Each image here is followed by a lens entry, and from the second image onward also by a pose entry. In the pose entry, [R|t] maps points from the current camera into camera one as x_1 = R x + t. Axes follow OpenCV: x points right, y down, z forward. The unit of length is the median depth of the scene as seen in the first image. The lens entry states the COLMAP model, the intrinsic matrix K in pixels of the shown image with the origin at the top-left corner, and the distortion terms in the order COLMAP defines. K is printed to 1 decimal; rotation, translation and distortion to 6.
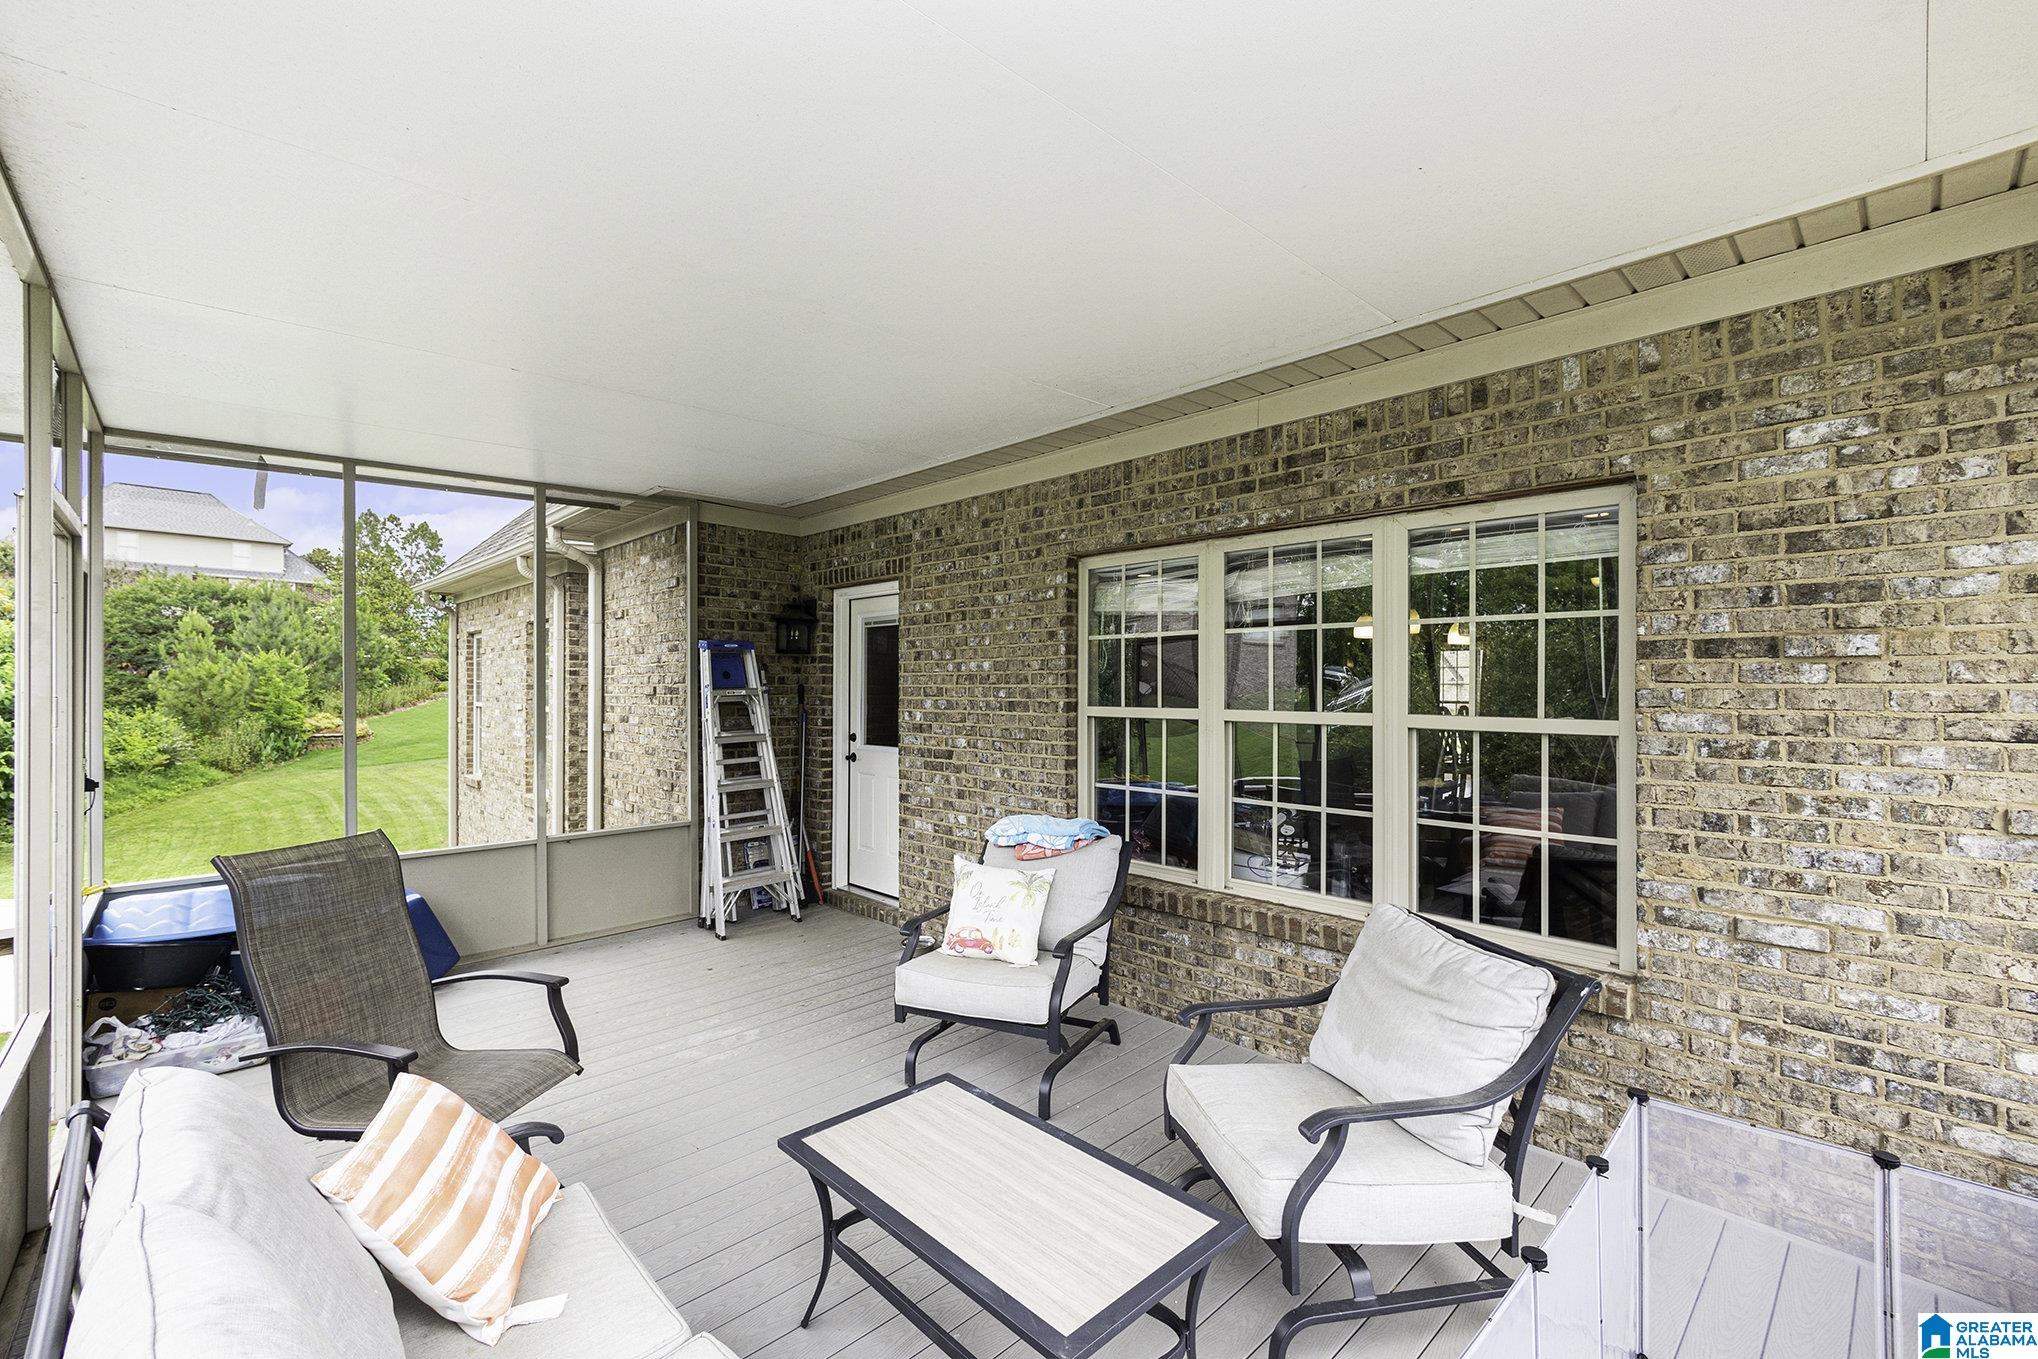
lens RADIAL K [[869.0, 0, 1018.3], [0, 869.0, 681.5], [0, 0, 1]] dist [0.016554, 0.000112]
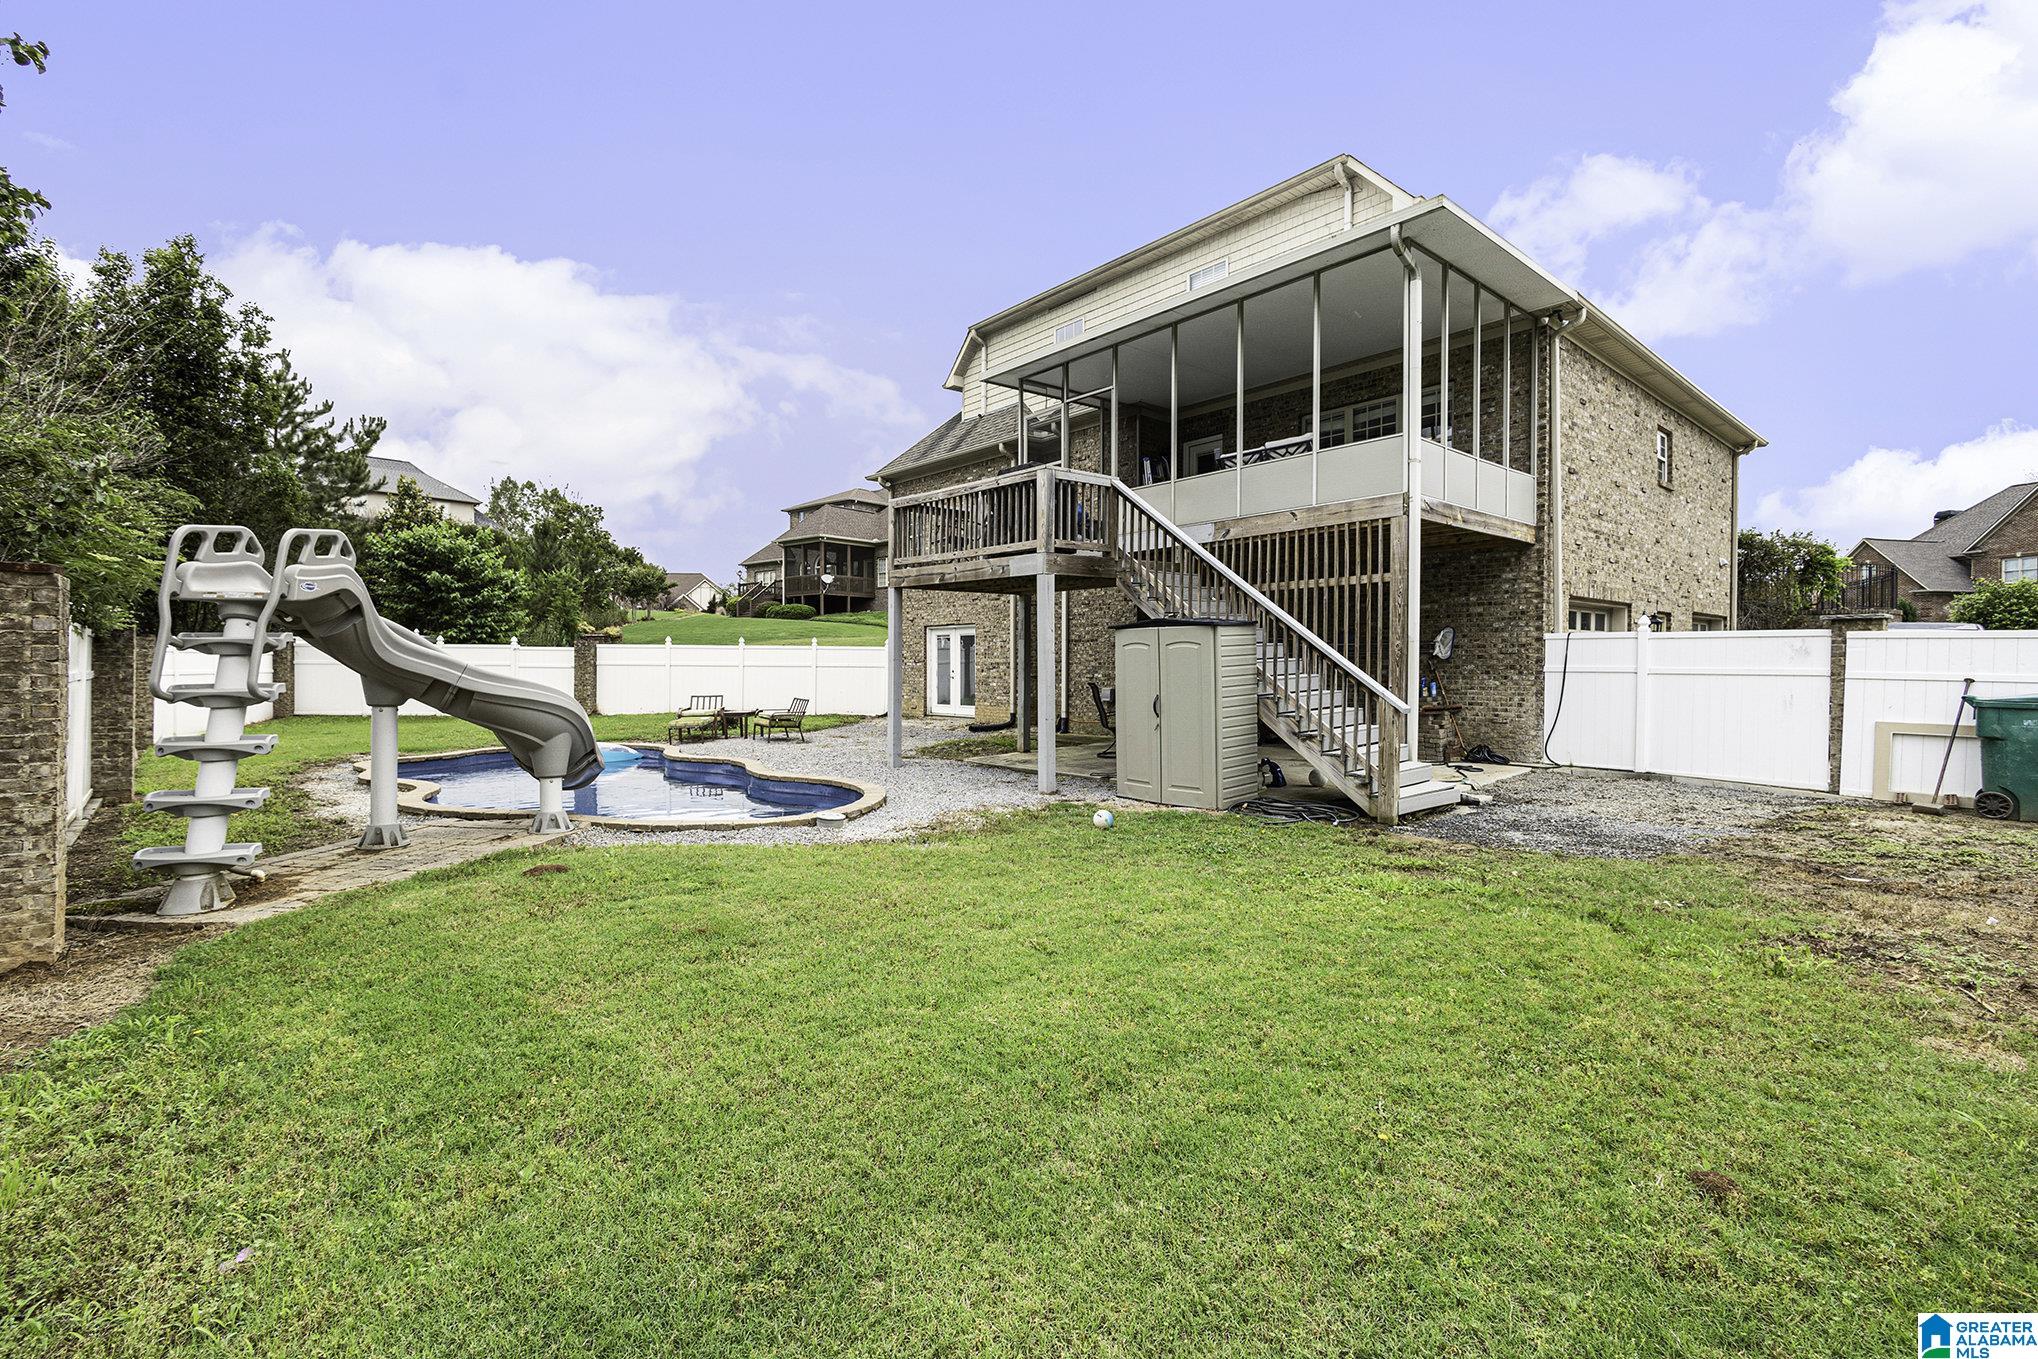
lens RADIAL K [[869.0, 0, 1020.9], [0, 869.0, 668.5], [0, 0, 1]] dist [0.016554, 0.000112]
pose [[0.998661, -0.000601, -0.051720, -0.862650], [0.001608, 0.999810, 0.019428, 0.776846], [0.051698, -0.019485, 0.998473, -2.433248]]
